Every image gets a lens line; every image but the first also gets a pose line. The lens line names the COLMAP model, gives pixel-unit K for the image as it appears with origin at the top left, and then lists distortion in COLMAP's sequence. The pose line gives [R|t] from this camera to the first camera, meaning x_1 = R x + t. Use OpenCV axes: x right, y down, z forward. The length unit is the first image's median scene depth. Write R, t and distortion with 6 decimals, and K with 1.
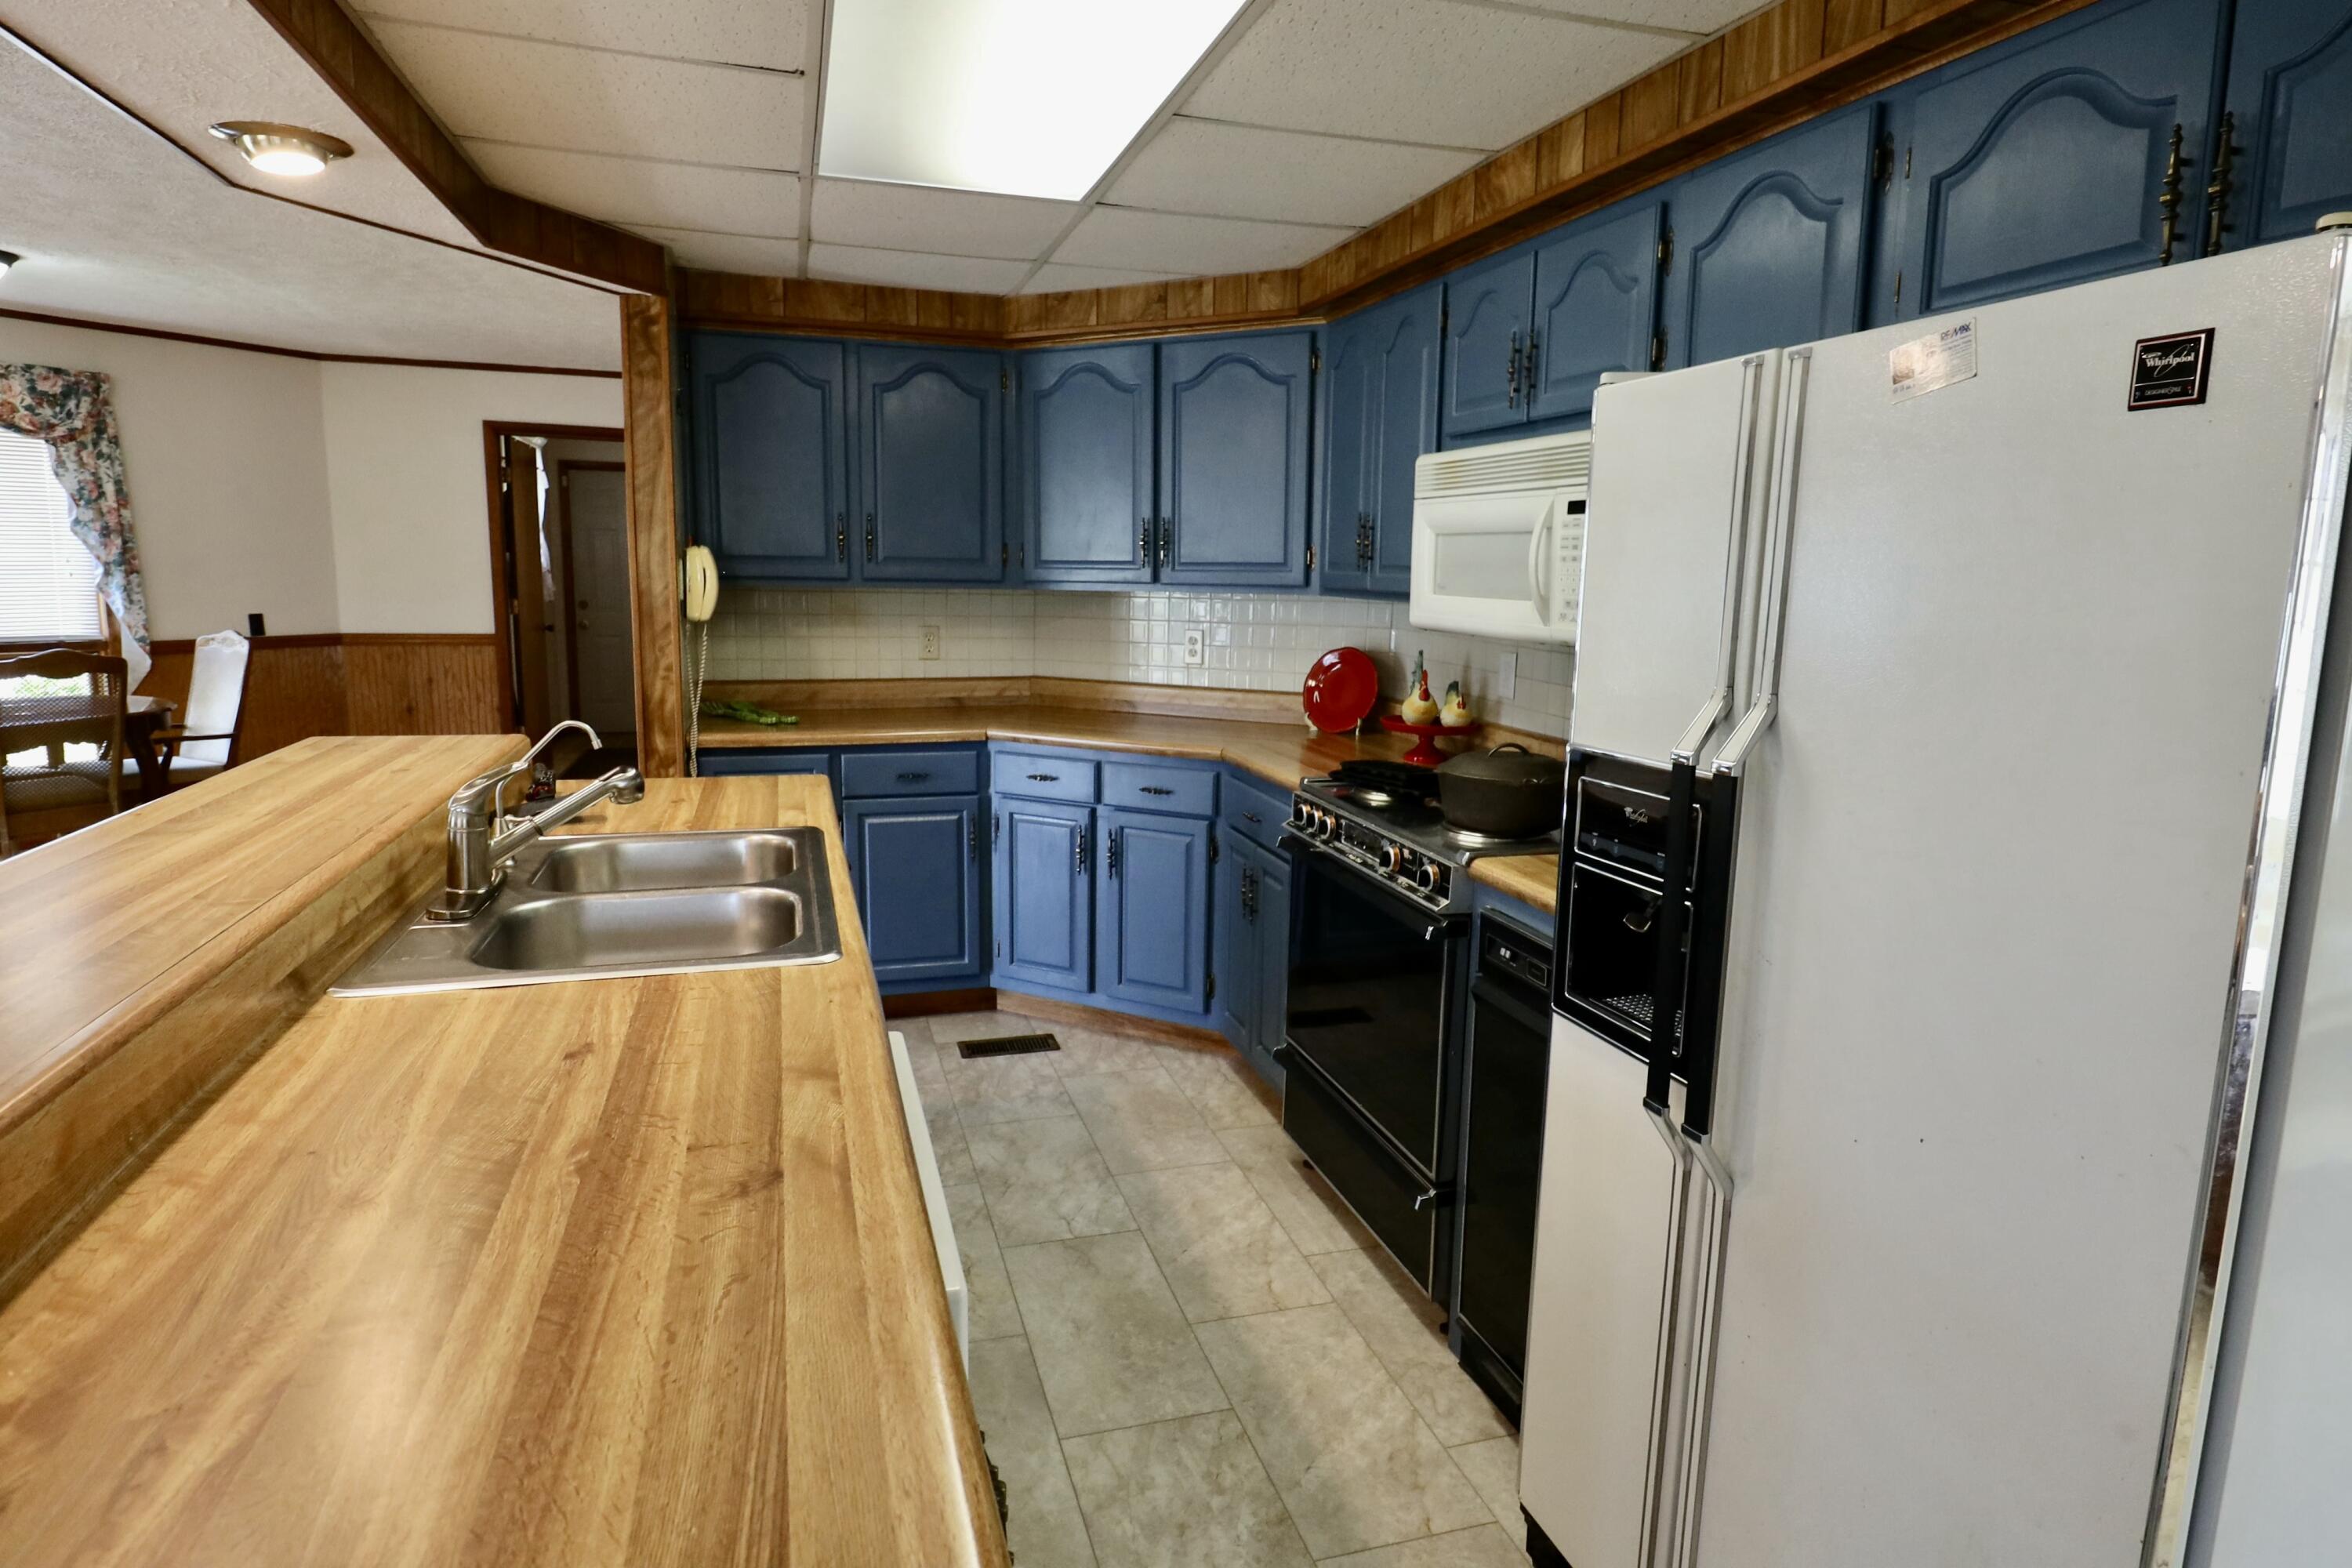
lens RADIAL K [[1280.6, 0, 1185.3], [0, 1280.6, 769.3], [0, 0, 1]] dist [0.004782, -0.012606]
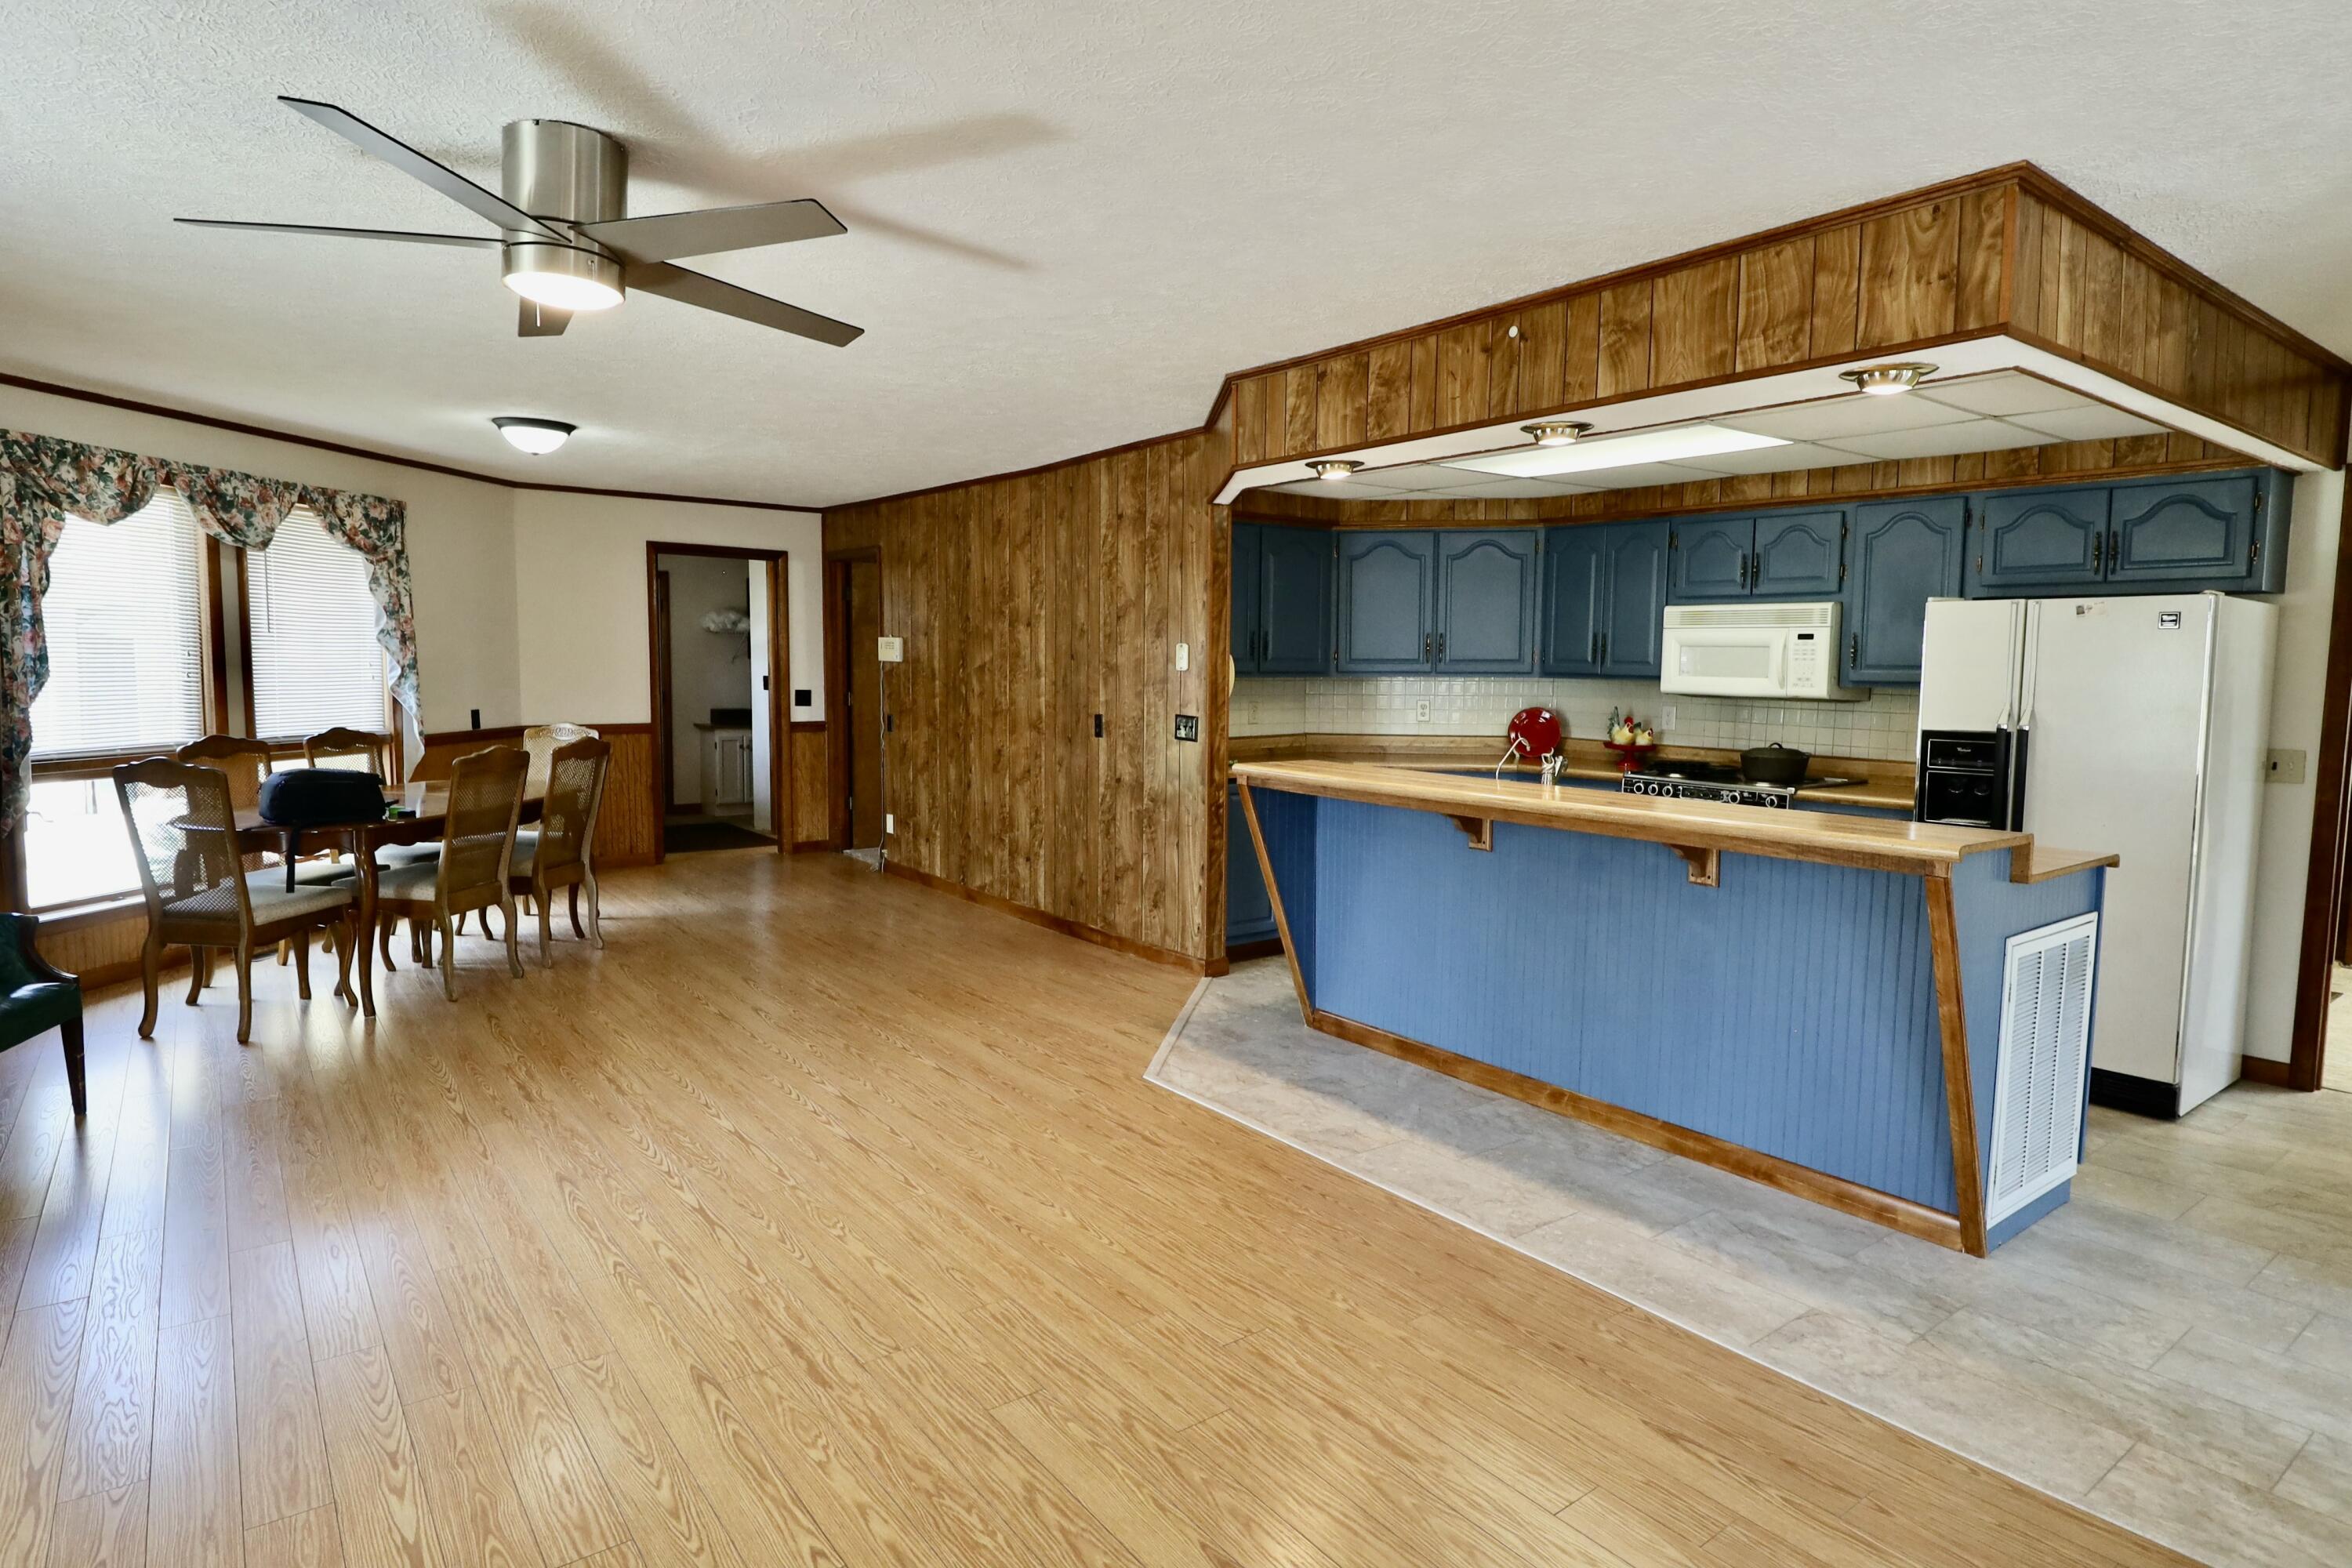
lens RADIAL K [[1280.6, 0, 1171.5], [0, 1280.6, 774.8], [0, 0, 1]] dist [0.004782, -0.012606]
pose [[0.940352, -0.041406, 0.337673, -0.977458], [0.061454, 0.996912, -0.048894, 0.051697], [-0.334605, 0.066728, 0.939993, -0.474648]]
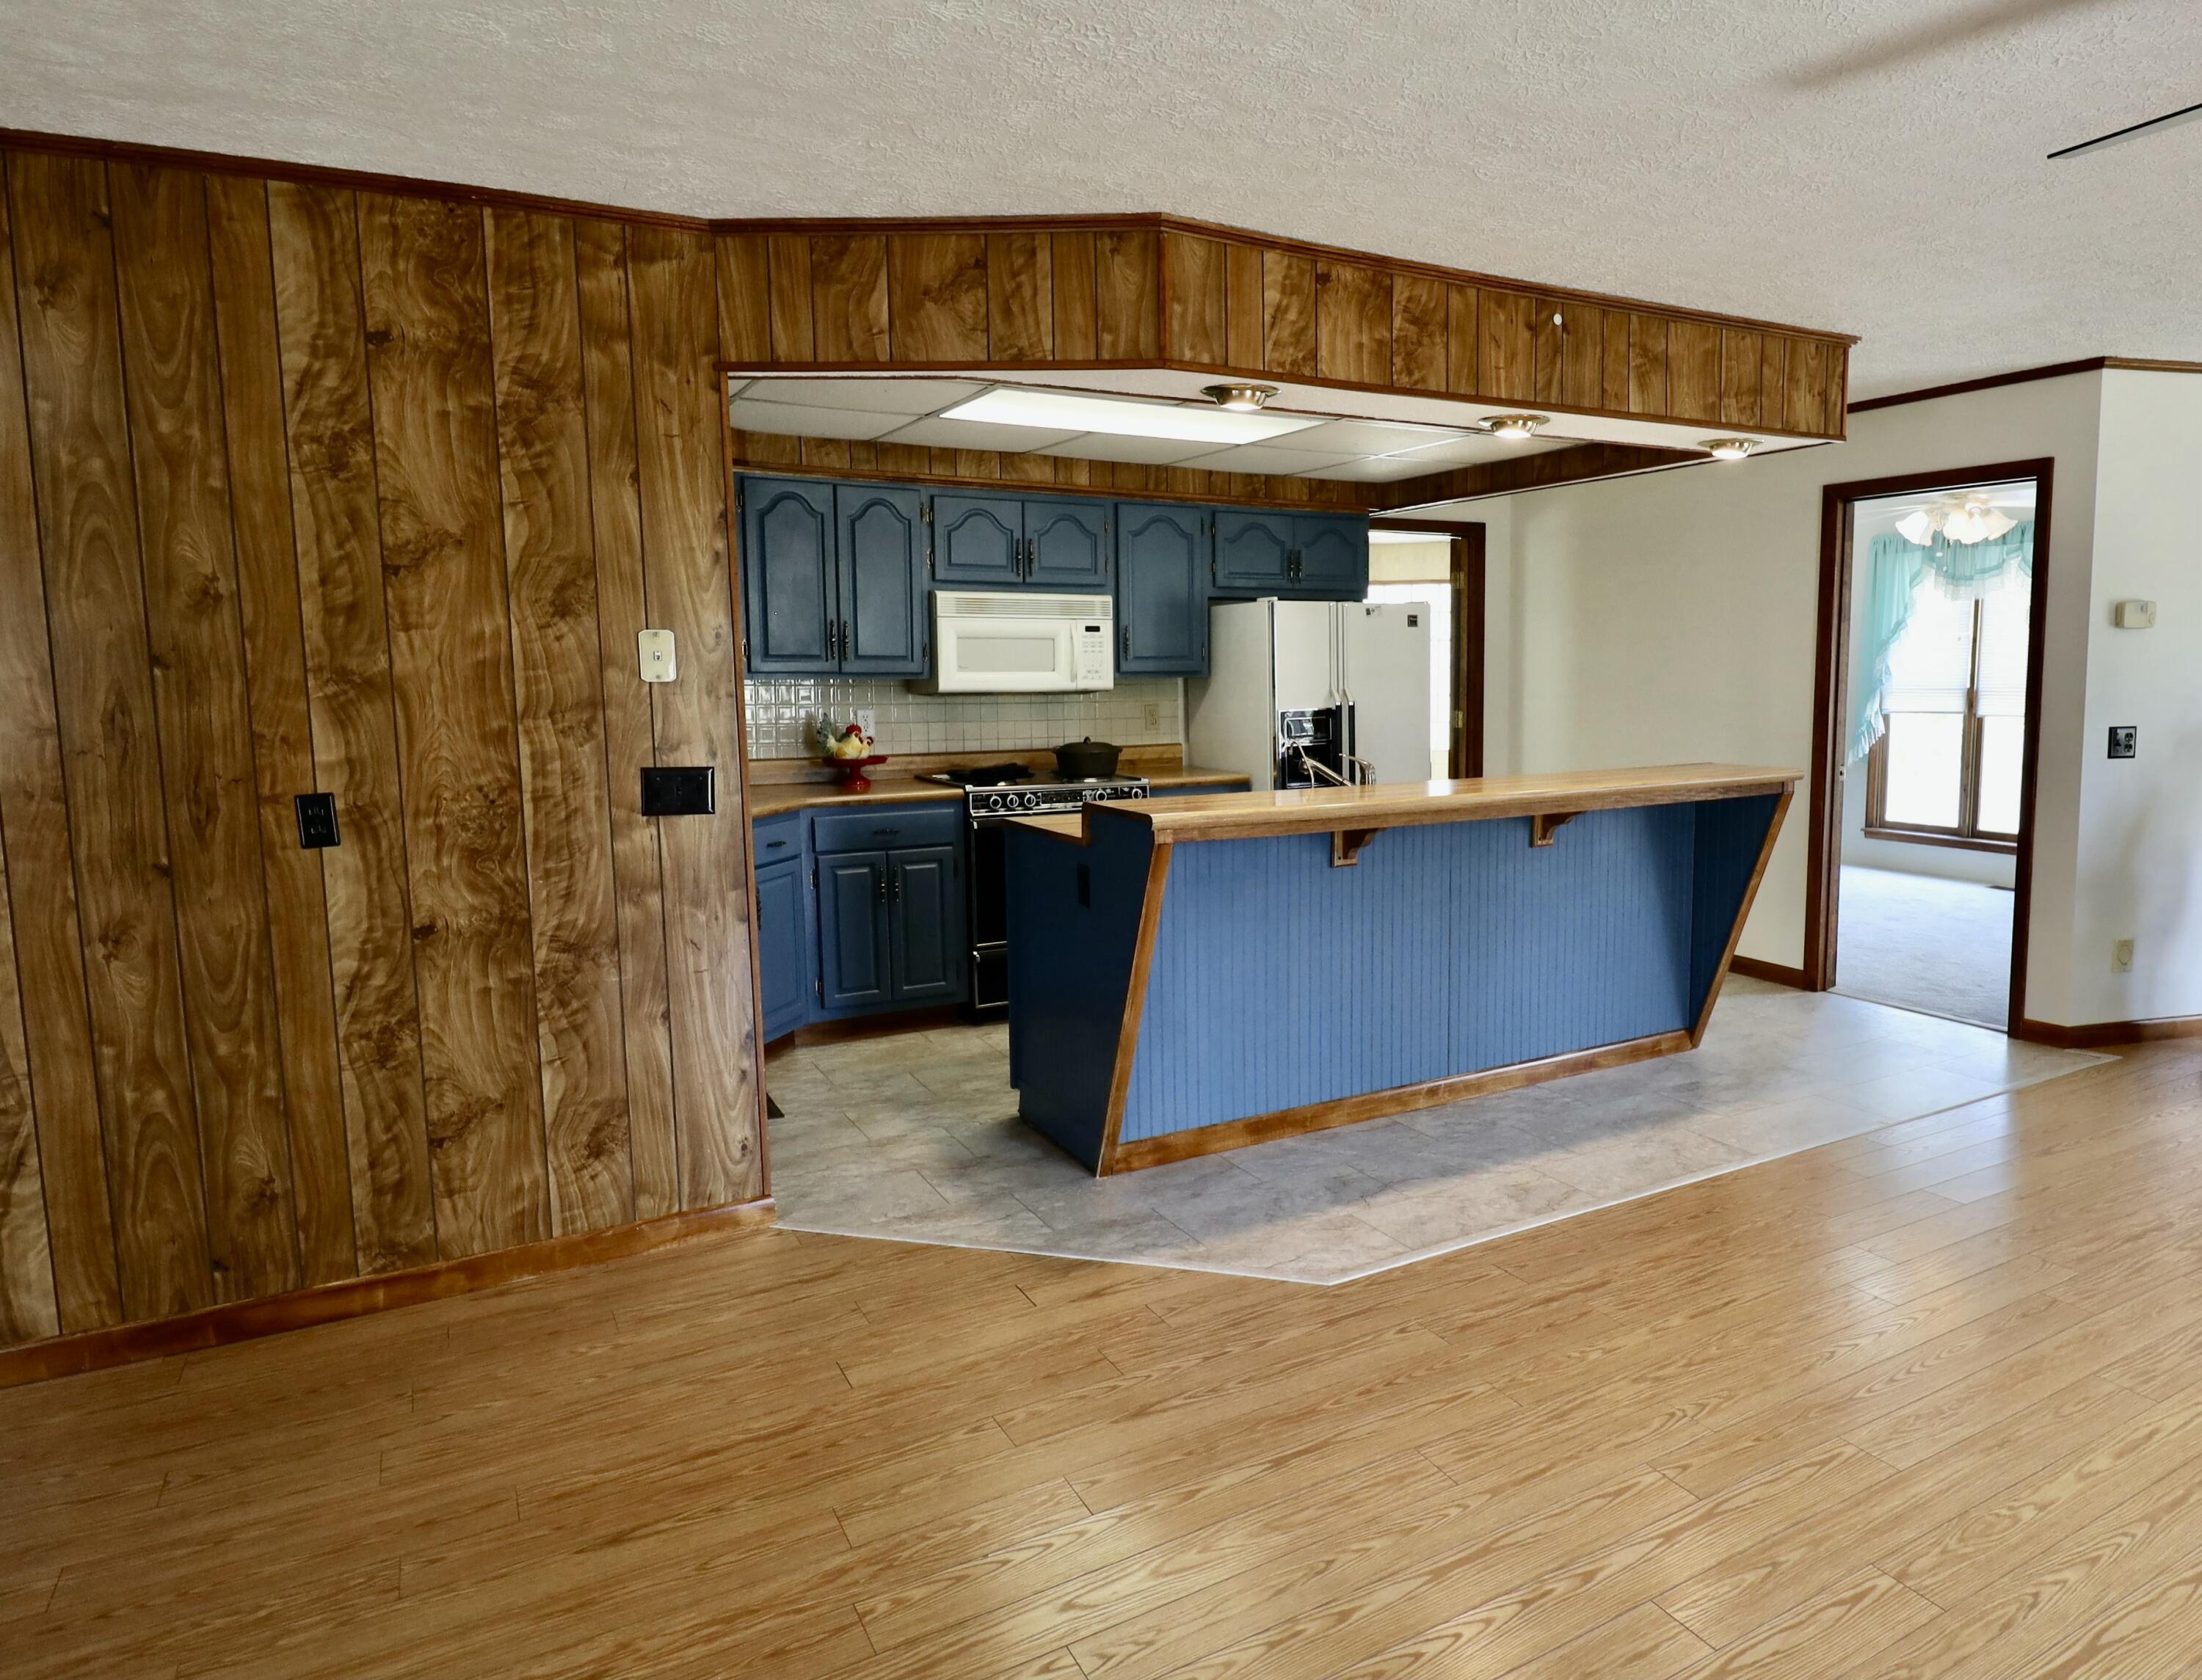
lens RADIAL K [[1376.6, 0, 1263.8], [0, 1376.6, 816.8], [0, 0, 1]] dist [0.003901, -0.009694]
pose [[-0.244961, -0.130516, 0.960708, -1.380718], [0.151336, 0.973605, 0.170855, -0.160870], [-0.957649, 0.187242, -0.218744, 0.835568]]
